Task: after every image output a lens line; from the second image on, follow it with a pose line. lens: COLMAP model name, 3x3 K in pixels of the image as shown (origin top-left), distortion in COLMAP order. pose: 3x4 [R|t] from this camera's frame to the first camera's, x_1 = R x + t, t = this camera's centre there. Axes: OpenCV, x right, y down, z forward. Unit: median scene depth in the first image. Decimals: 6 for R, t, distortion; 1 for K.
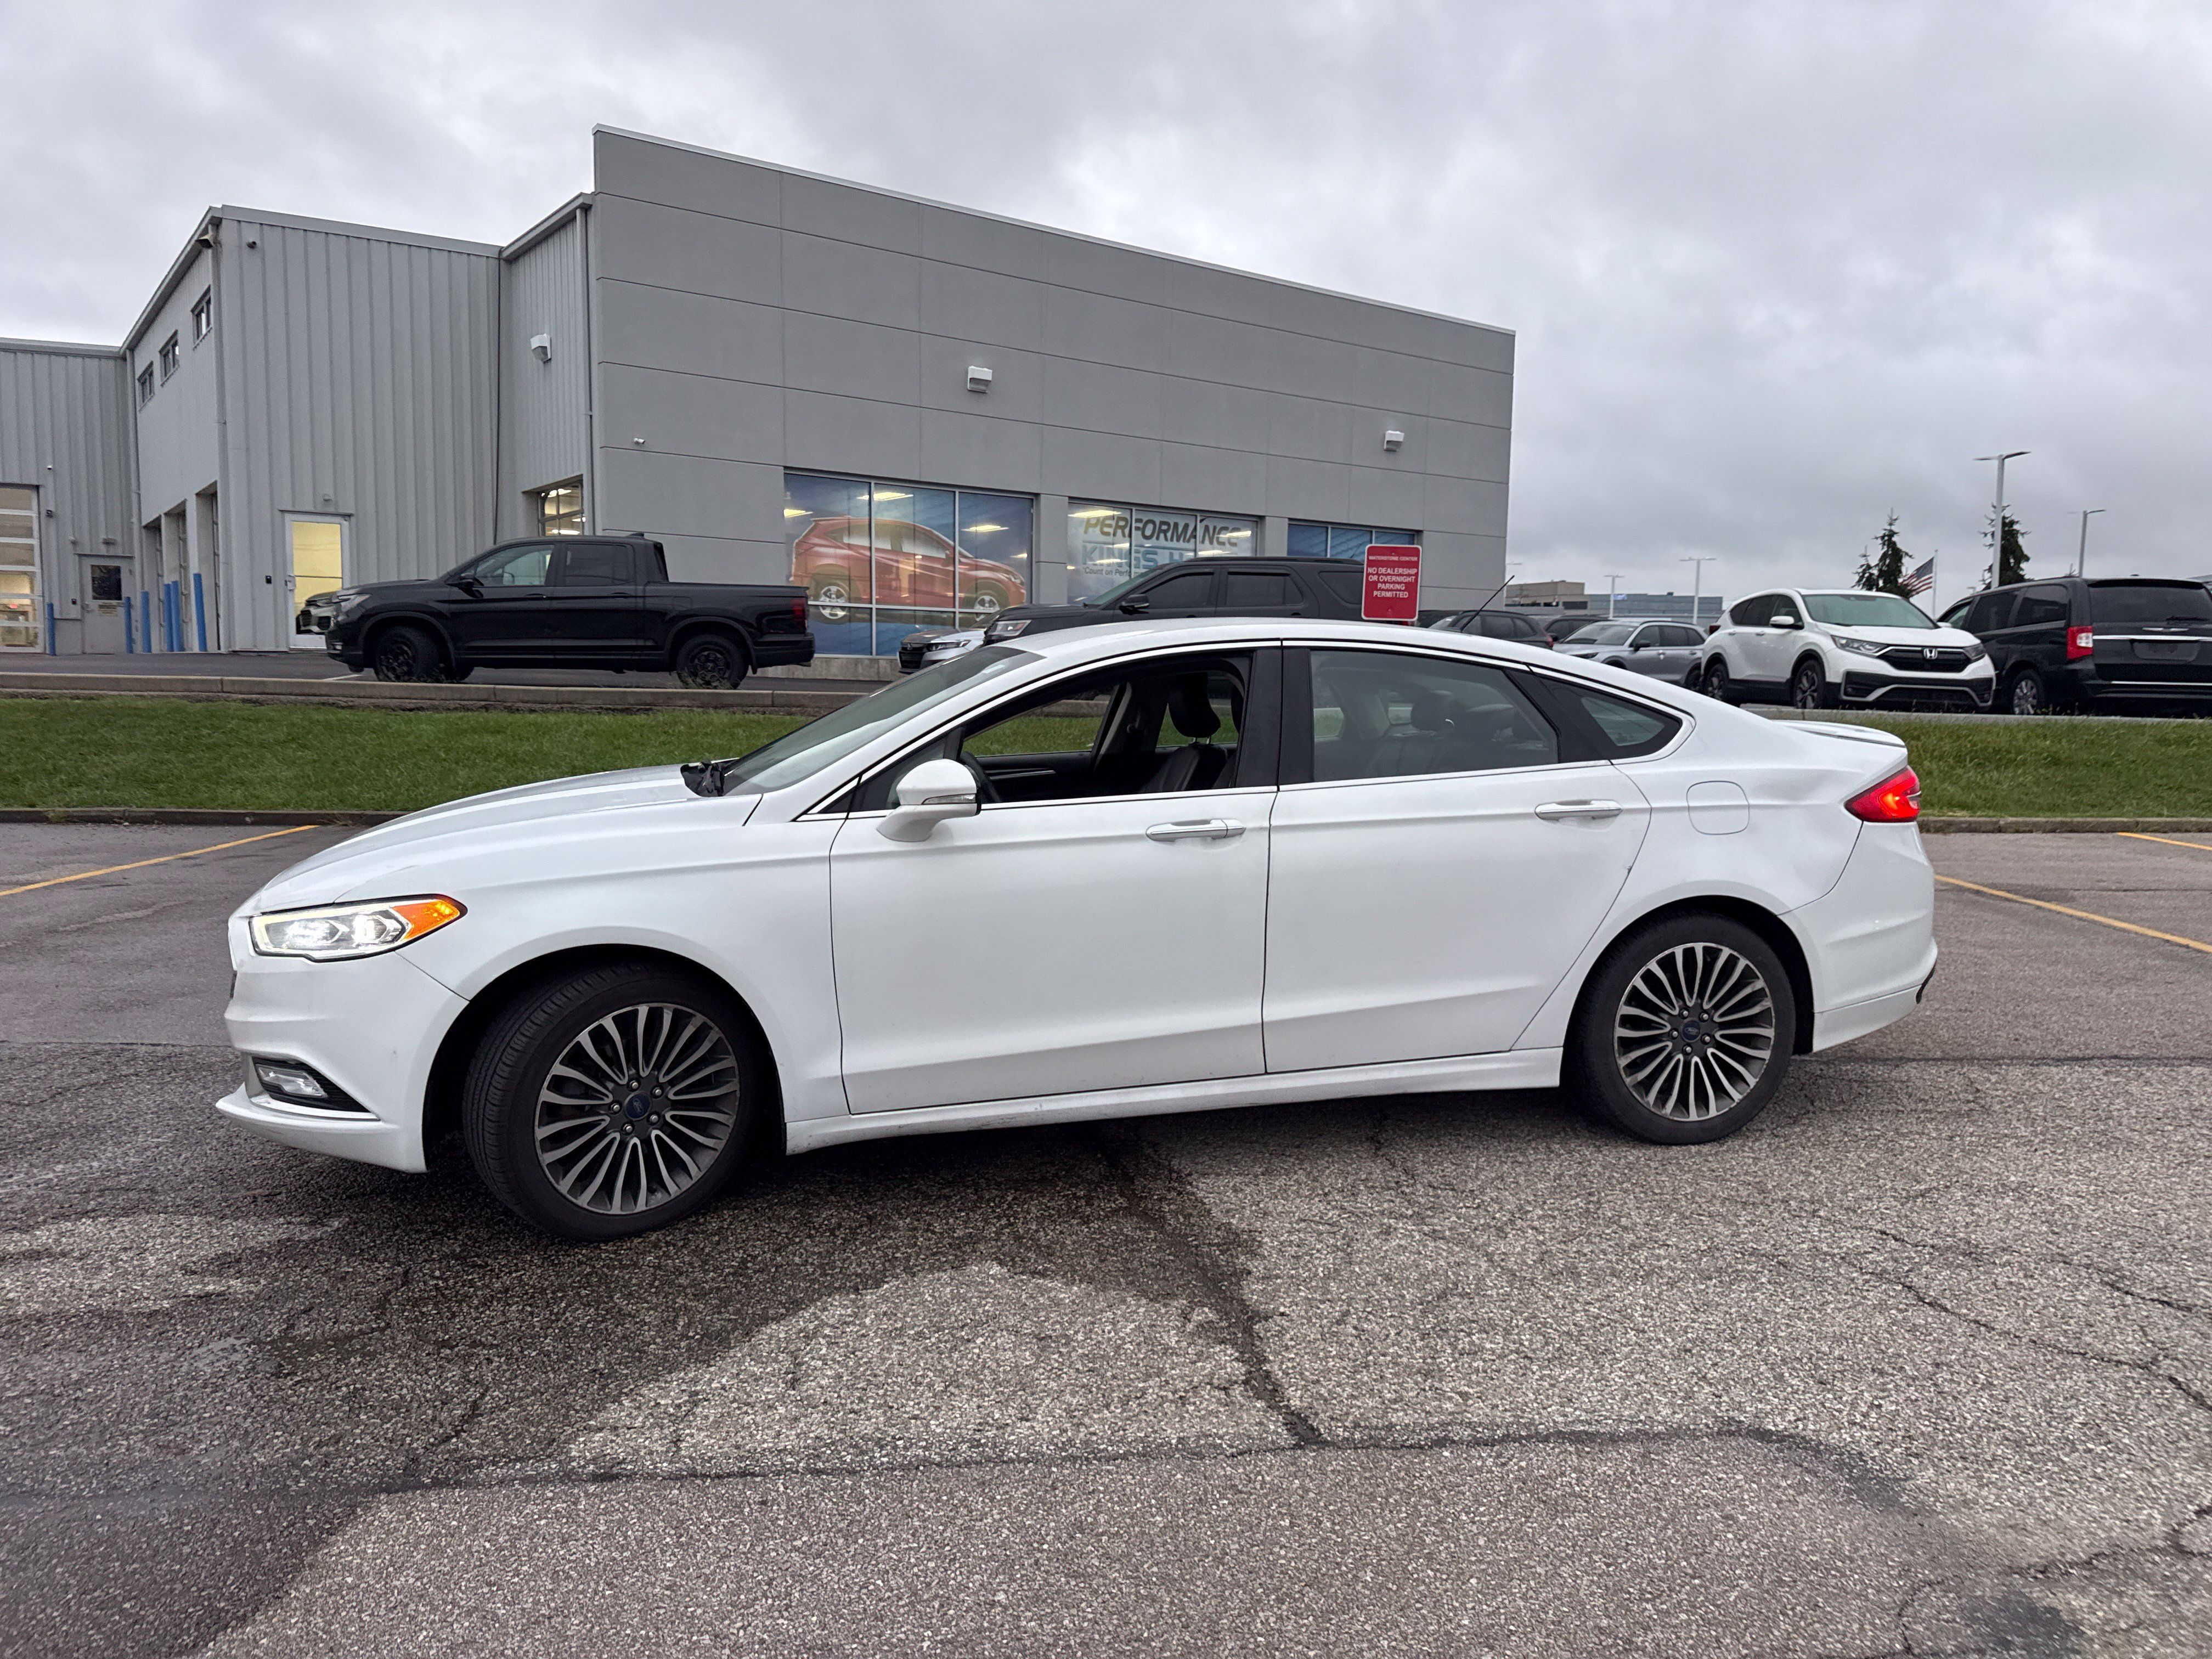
lens RADIAL K [[1541.8, 0, 1128.7], [0, 1541.8, 816.5], [0, 0, 1]] dist [0.039462, -0.050017]
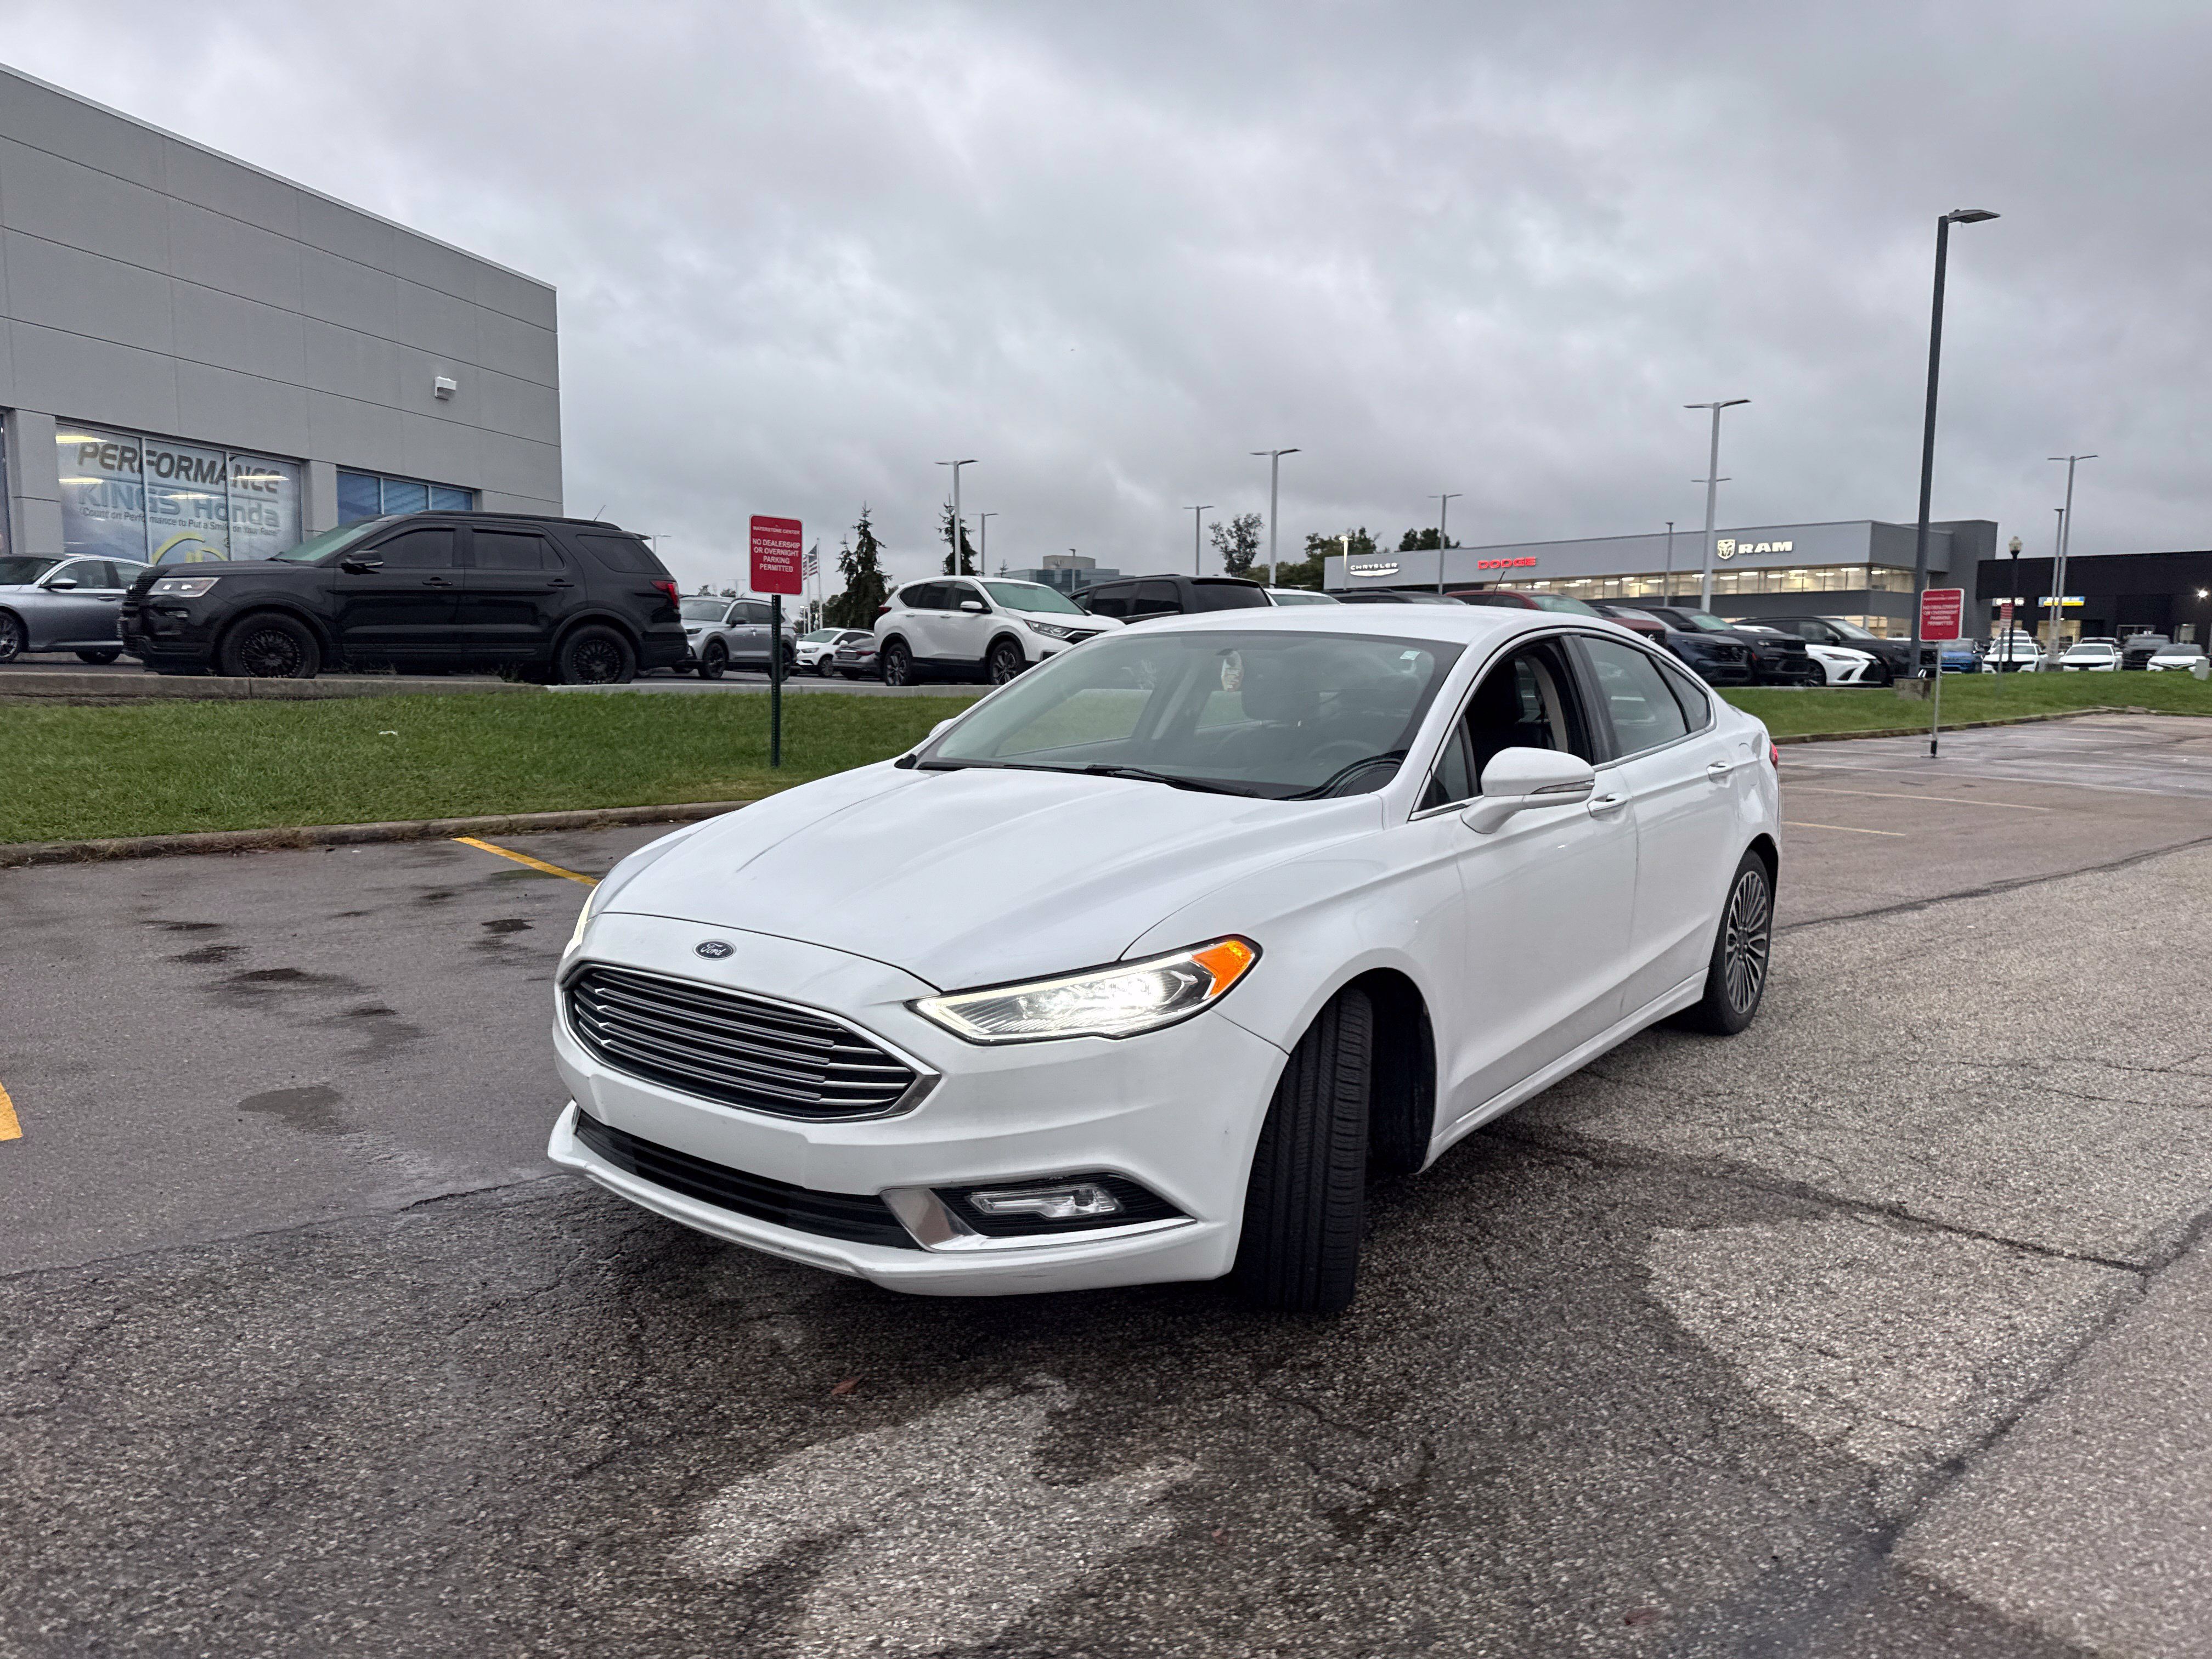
lens RADIAL K [[1541.8, 0, 1124.3], [0, 1541.8, 847.3], [0, 0, 1]] dist [0.039462, -0.050017]
pose [[0.779321, -0.076519, 0.621935, -0.837435], [0.053744, 0.997021, 0.055323, -0.036645], [-0.624316, -0.009689, 0.781112, 0.342814]]
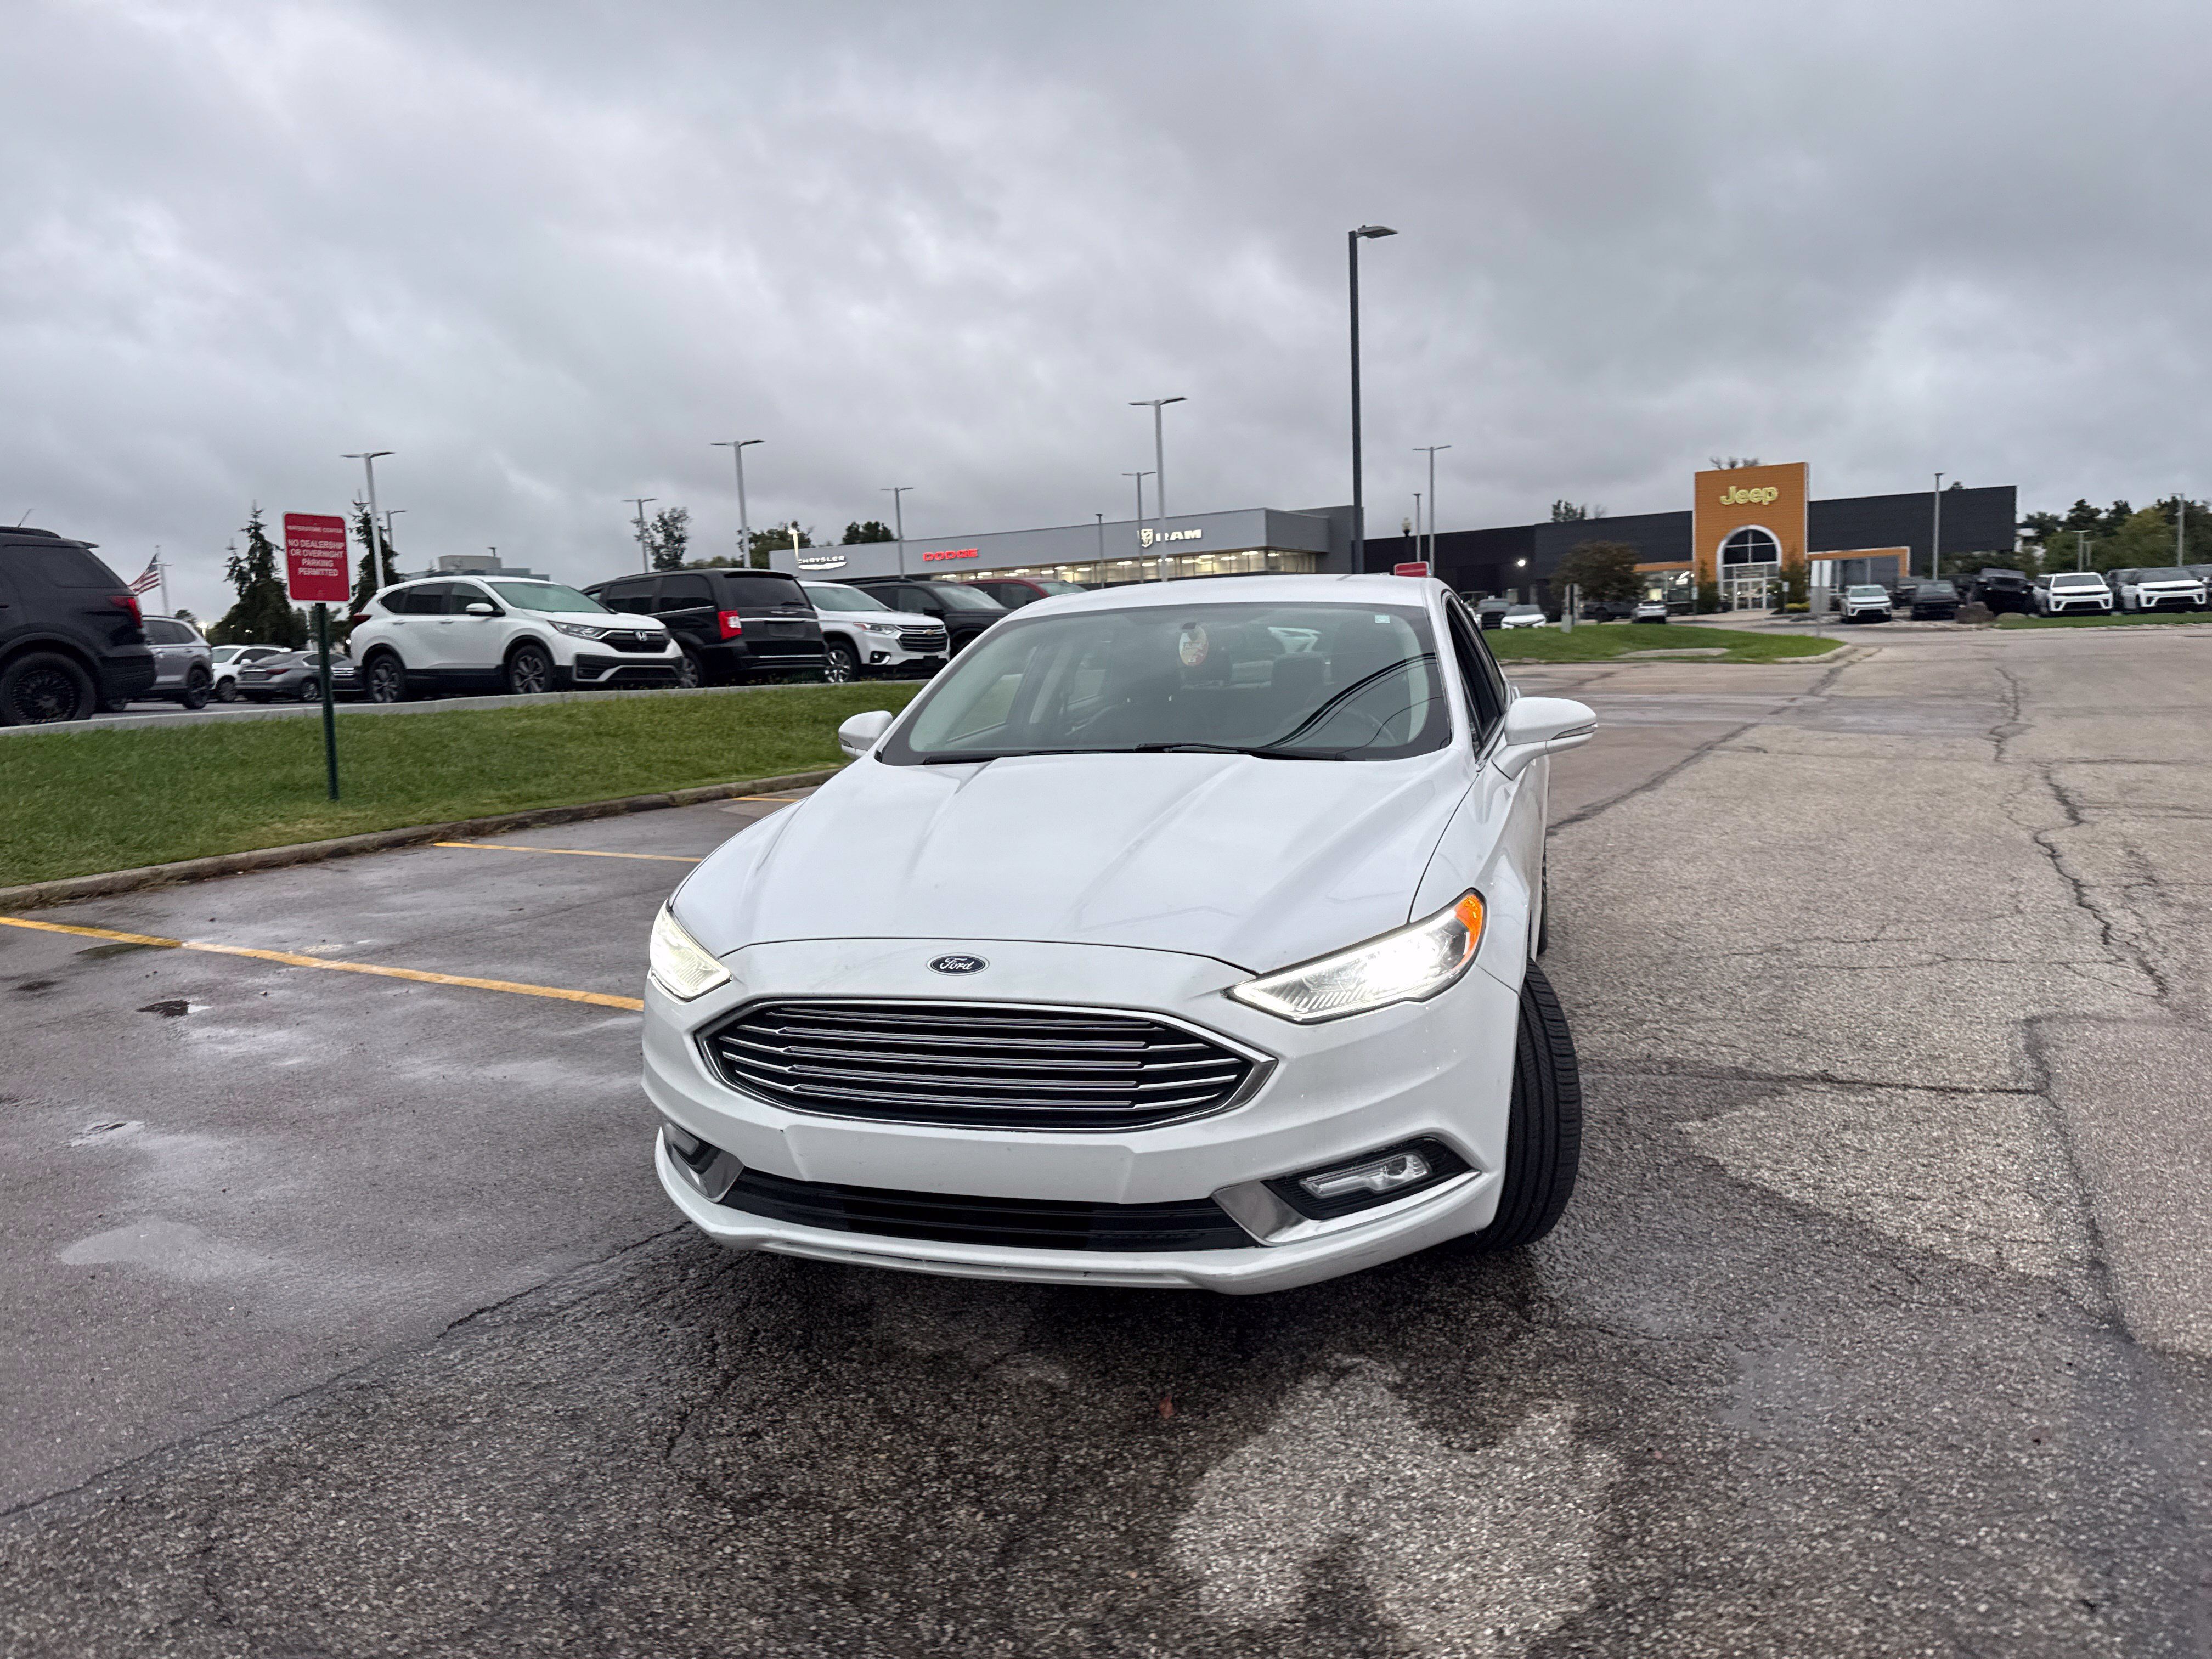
lens RADIAL K [[1538.9, 0, 1126.6], [0, 1538.9, 827.7], [0, 0, 1]] dist [0.045615, -0.057541]
pose [[0.509763, -0.131778, 0.850162, -1.046839], [0.124049, 0.989131, 0.078938, -0.058747], [-0.851324, 0.065222, 0.520570, 0.614507]]
